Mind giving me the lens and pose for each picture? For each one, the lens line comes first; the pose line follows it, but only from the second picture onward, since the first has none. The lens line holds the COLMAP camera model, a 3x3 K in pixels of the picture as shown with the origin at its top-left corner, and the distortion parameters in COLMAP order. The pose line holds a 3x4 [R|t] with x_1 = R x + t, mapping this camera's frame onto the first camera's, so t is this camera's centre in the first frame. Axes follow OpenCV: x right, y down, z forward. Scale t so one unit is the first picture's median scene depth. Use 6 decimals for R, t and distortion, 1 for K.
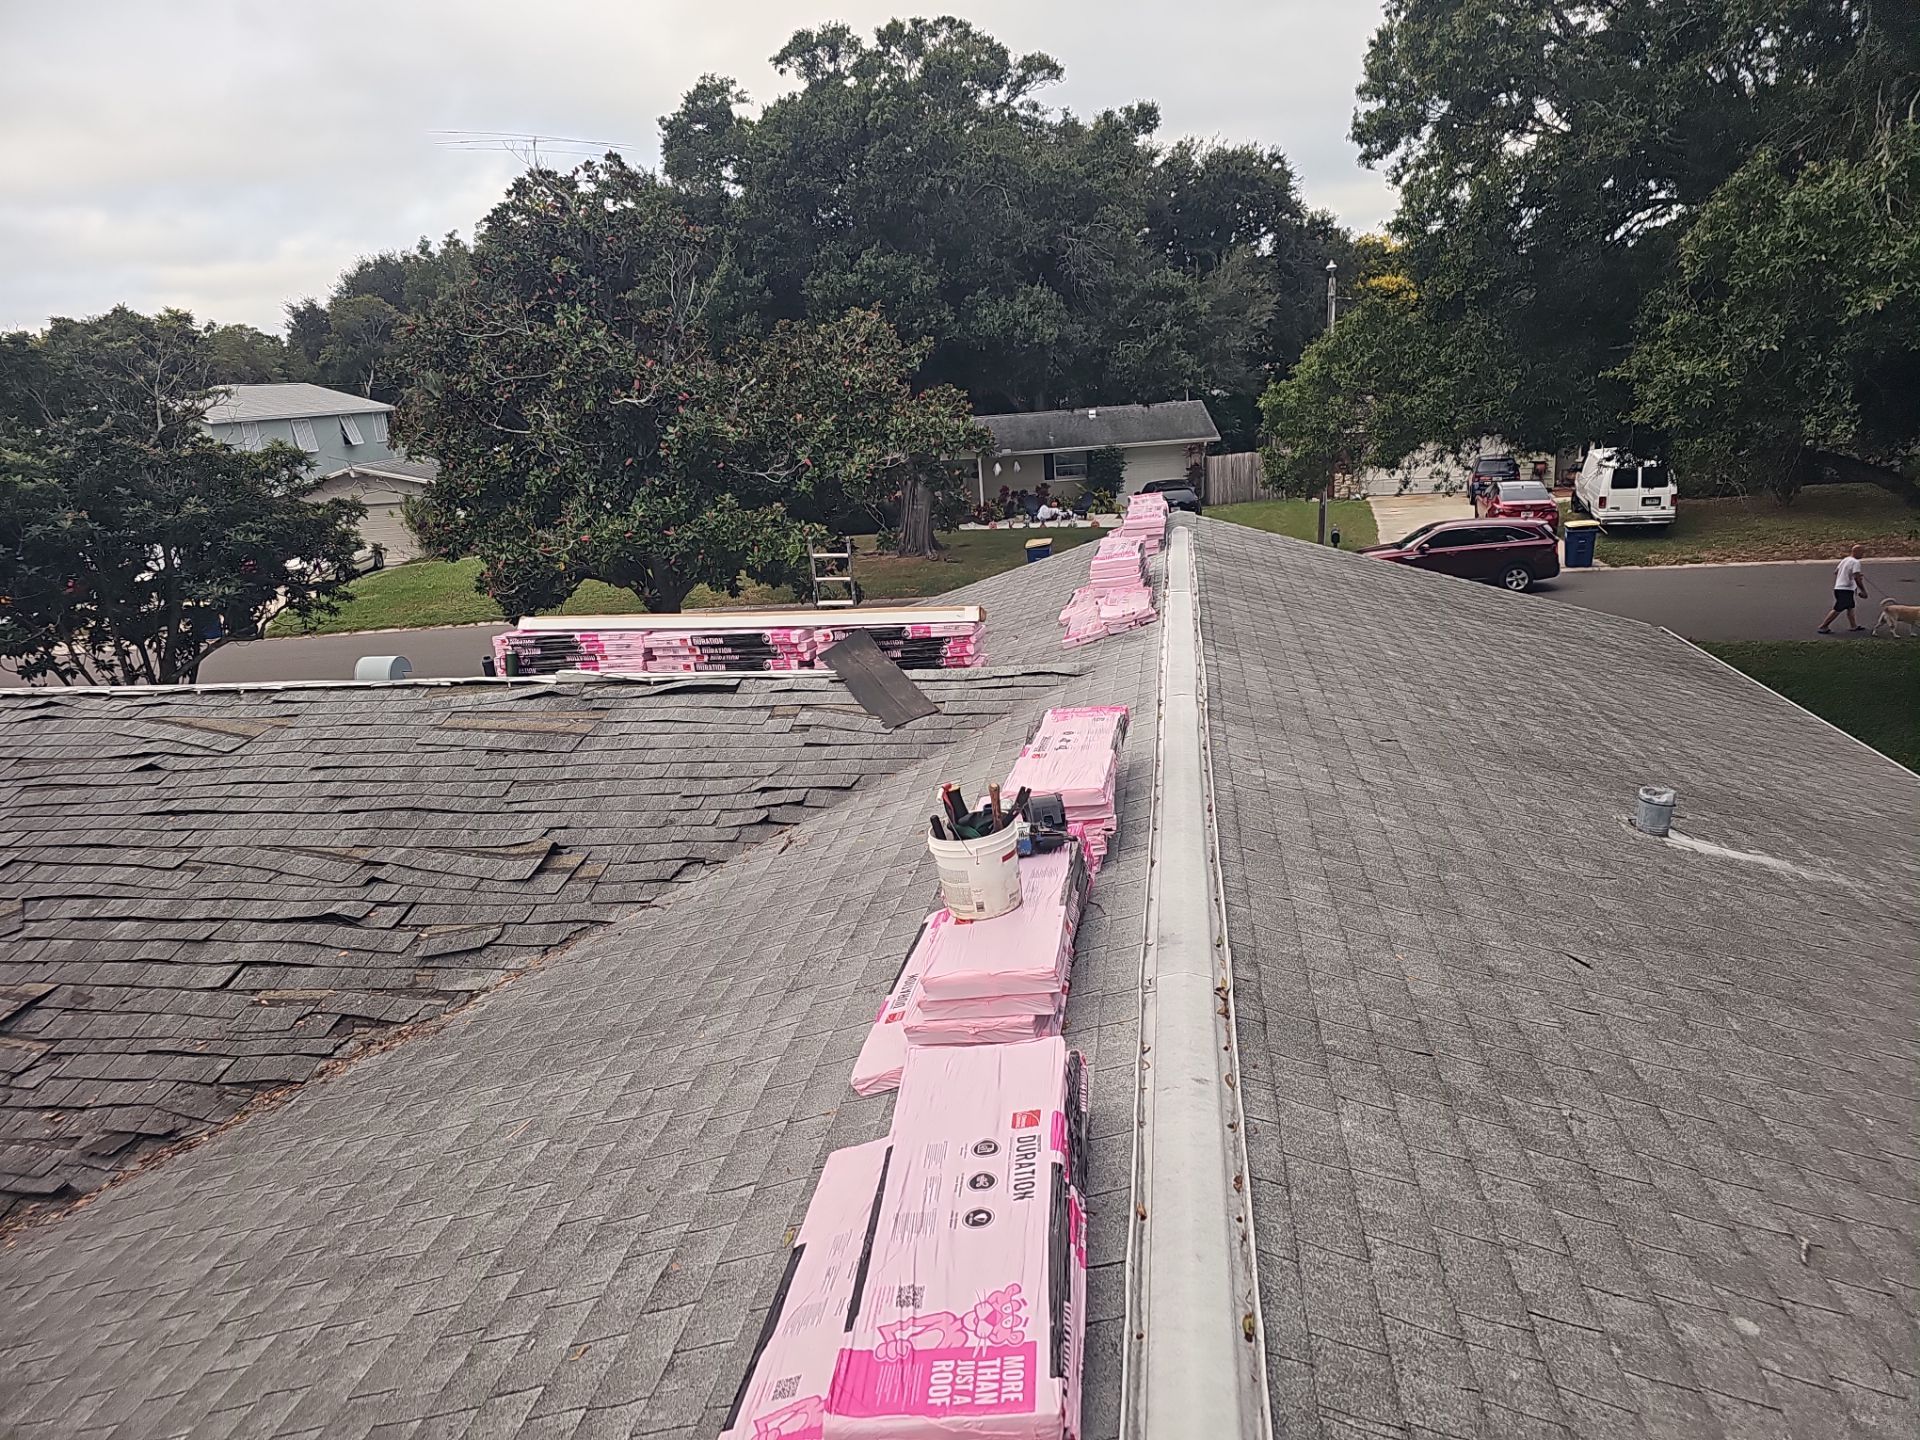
lens RADIAL K [[1252.1, 0, 969.6], [0, 1252.1, 722.1], [0, 0, 1]] dist [0.044797, -0.033089]
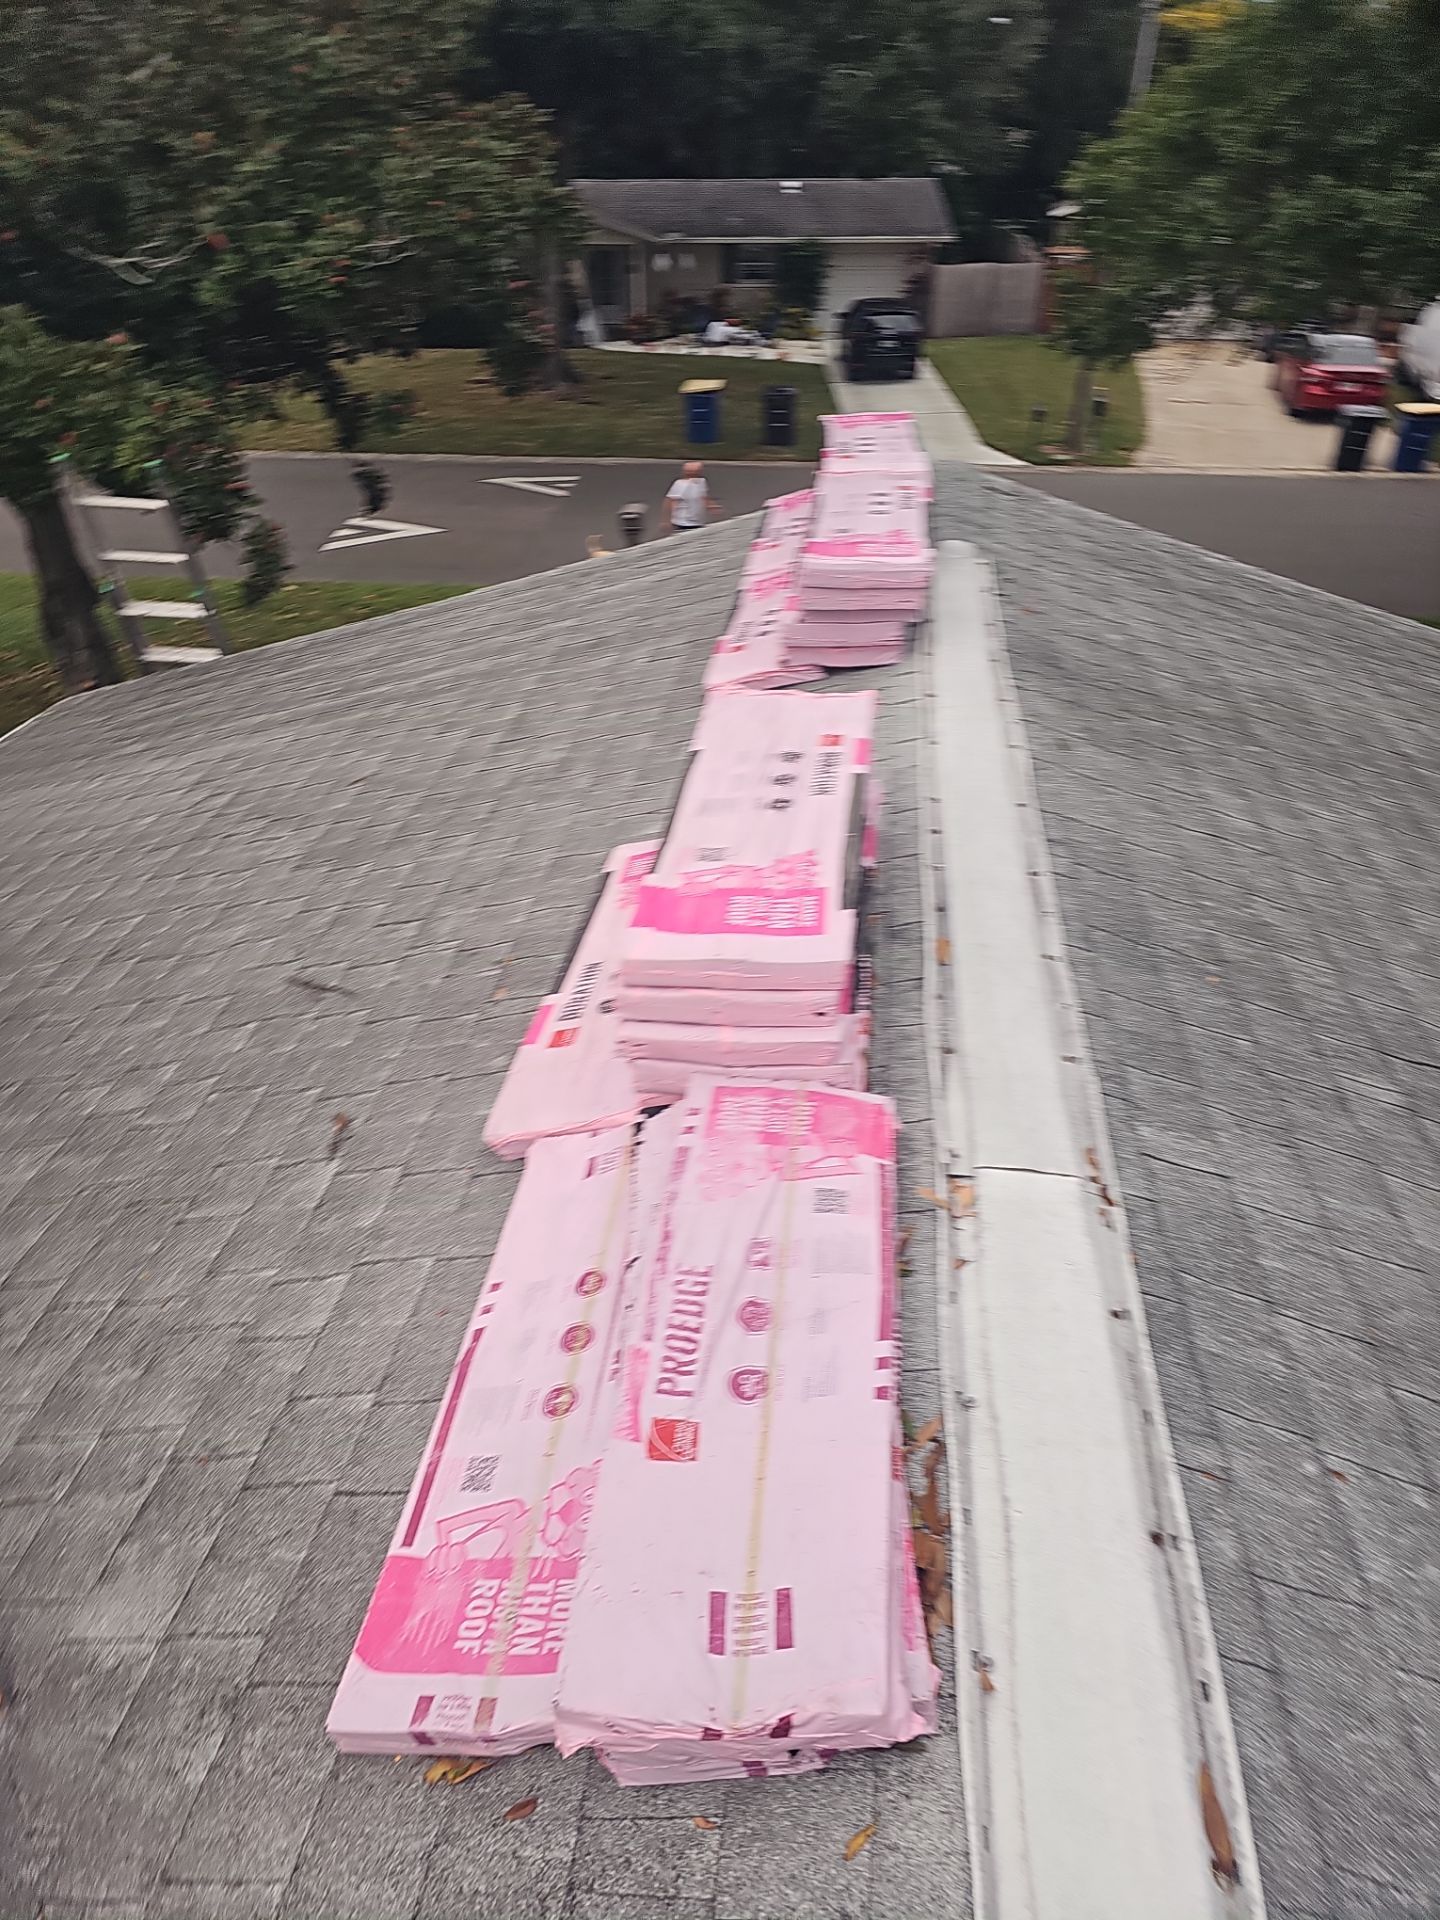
lens RADIAL K [[1195.7, 0, 720.0], [0, 1195.7, 960.0], [0, 0, 1]] dist [0.034961, -0.001275]
pose [[0.997042, 0.033655, 0.069097, 0.028592], [-0.054200, 0.945303, 0.321660, -0.053695], [-0.054493, -0.324453, 0.944331, 0.226327]]
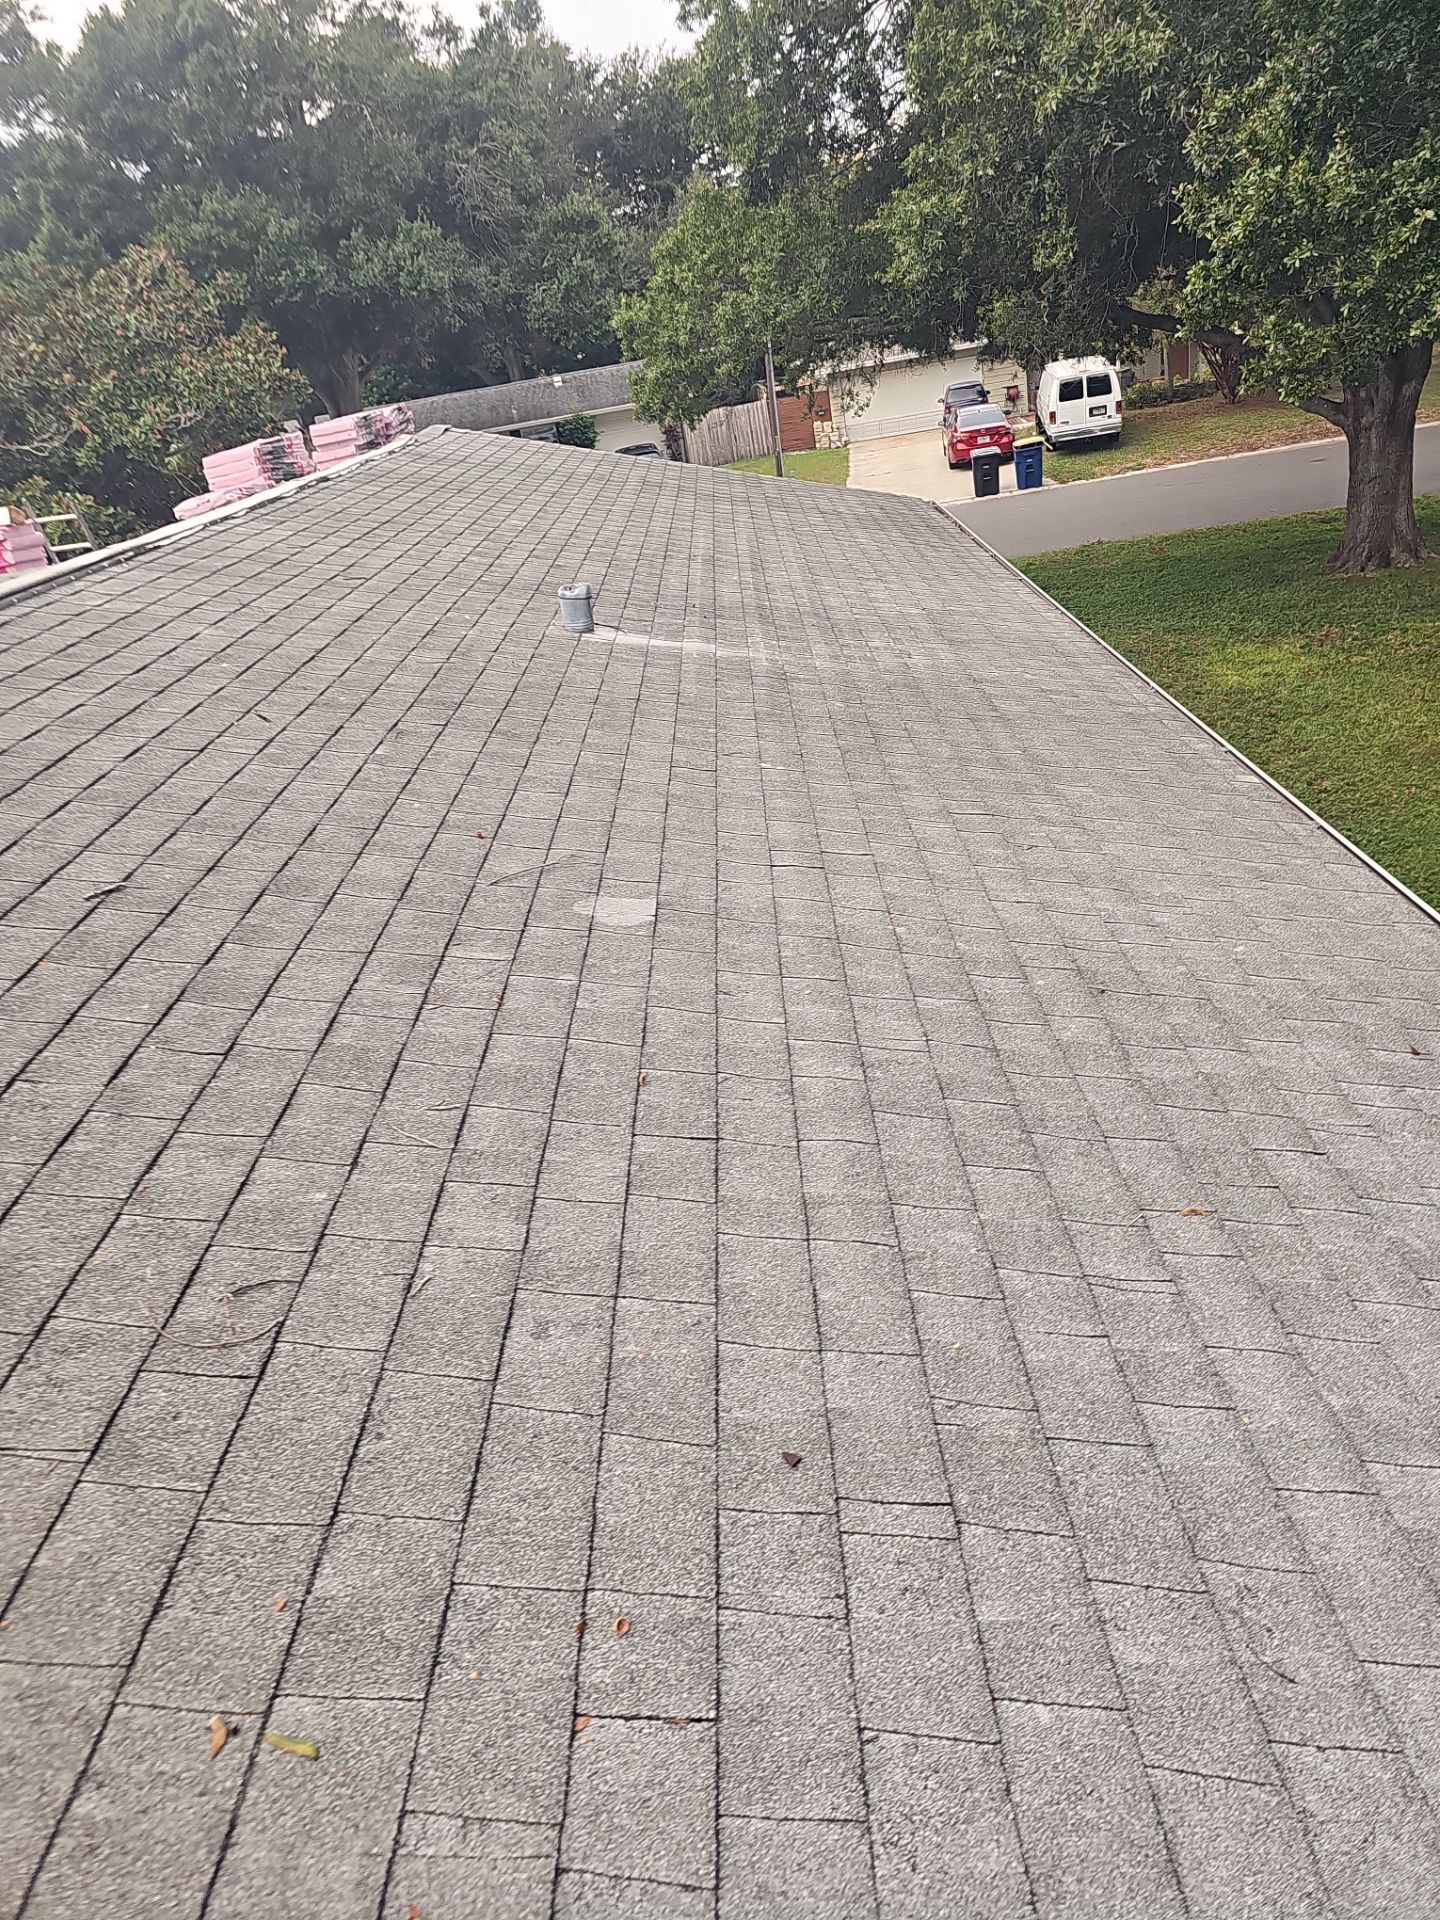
lens RADIAL K [[1252.1, 0, 739.7], [0, 1252.1, 967.9], [0, 0, 1]] dist [0.044797, -0.033089]
pose [[0.982649, -0.151560, 0.106910, 0.093980], [0.130207, 0.974207, 0.184299, 0.032474], [-0.132085, -0.167180, 0.977038, -0.003313]]
